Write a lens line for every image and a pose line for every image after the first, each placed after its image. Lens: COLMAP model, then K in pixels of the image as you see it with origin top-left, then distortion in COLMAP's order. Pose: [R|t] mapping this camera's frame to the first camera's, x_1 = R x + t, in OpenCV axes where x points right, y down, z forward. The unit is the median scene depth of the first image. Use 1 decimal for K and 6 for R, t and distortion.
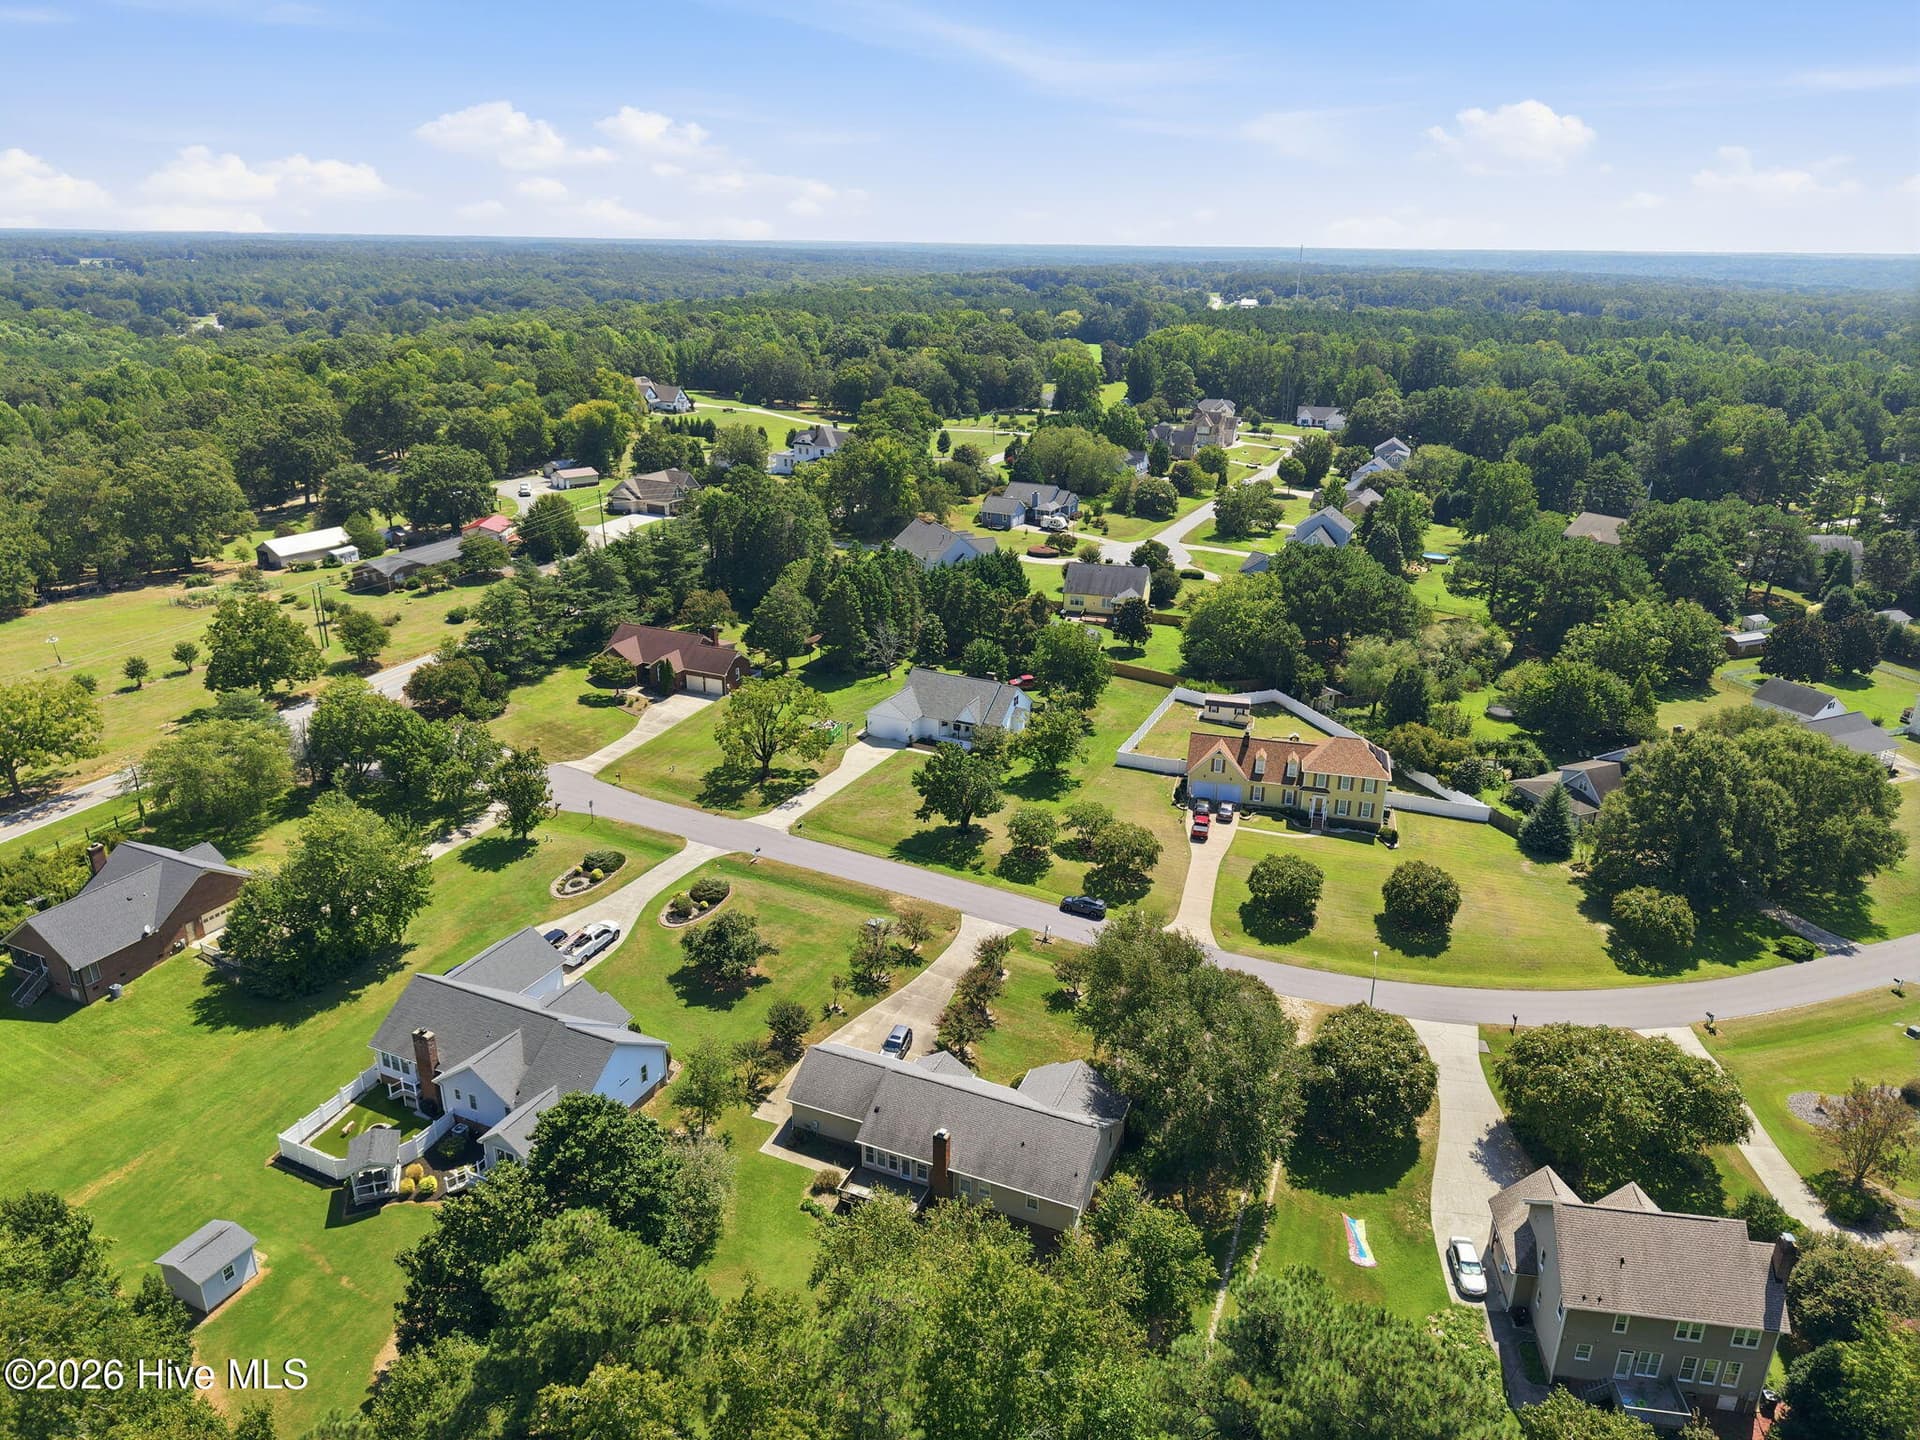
lens RADIAL K [[1281.0, 0, 969.5], [0, 1281.0, 723.9], [0, 0, 1]] dist [0.033621, -0.037095]
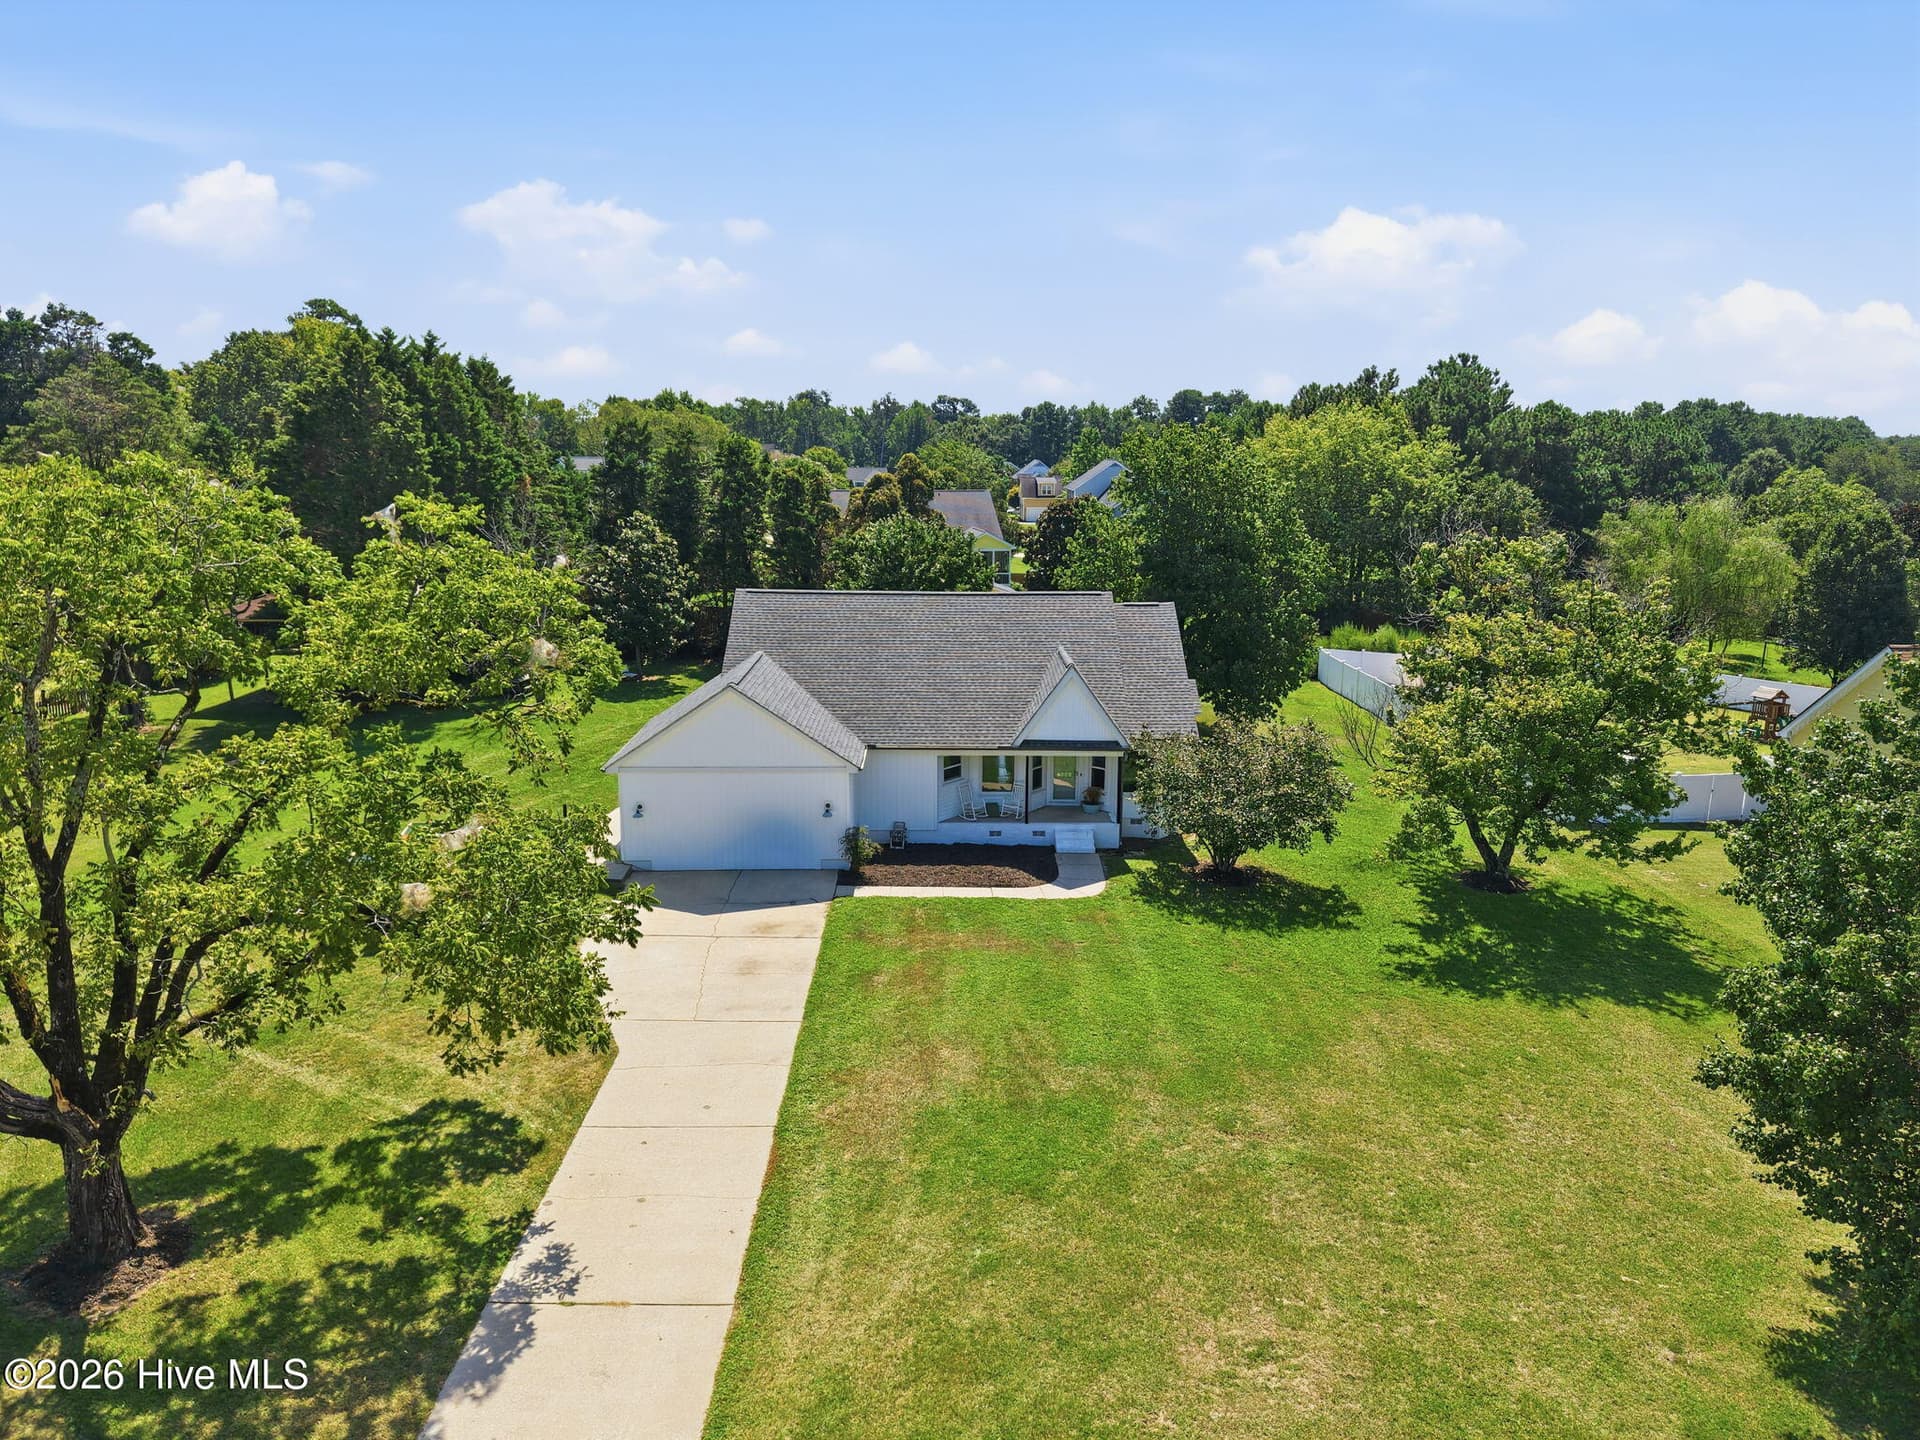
lens RADIAL K [[1281.0, 0, 969.5], [0, 1281.0, 723.9], [0, 0, 1]] dist [0.033621, -0.037095]
pose [[0.887478, -0.103733, 0.449023, -0.132959], [0.162382, 0.982238, -0.094024, 0.015460], [-0.431294, 0.156358, 0.888559, 0.828999]]
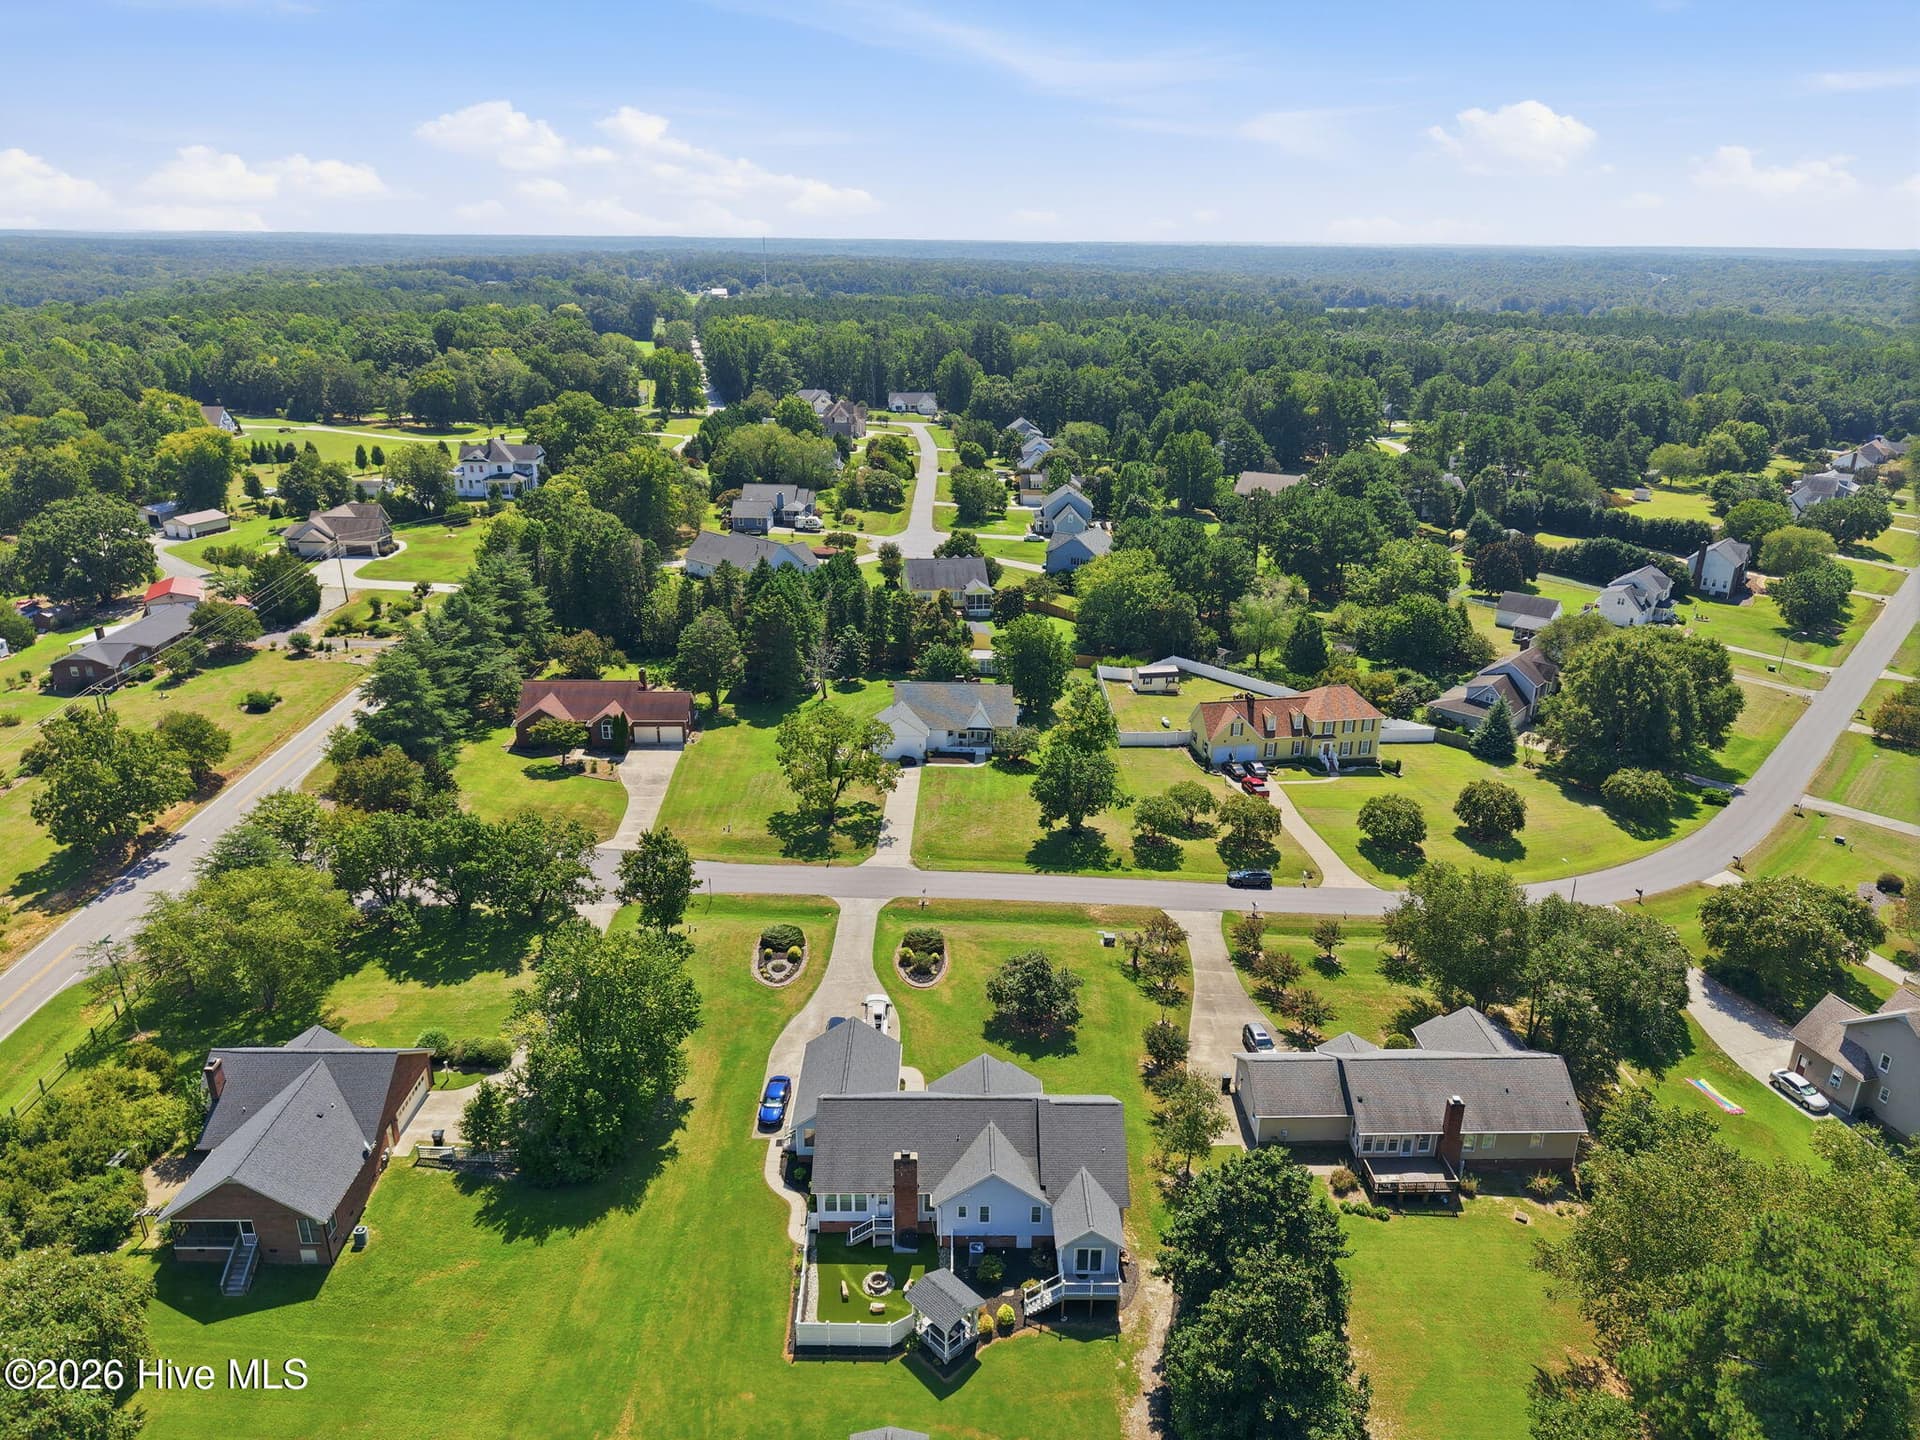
lens RADIAL K [[1281.0, 0, 969.5], [0, 1281.0, 723.9], [0, 0, 1]] dist [0.033621, -0.037095]
pose [[0.904513, -0.154881, 0.397327, -0.416122], [0.151675, 0.987633, 0.039700, -0.046408], [-0.398562, 0.024355, 0.916818, 0.108627]]
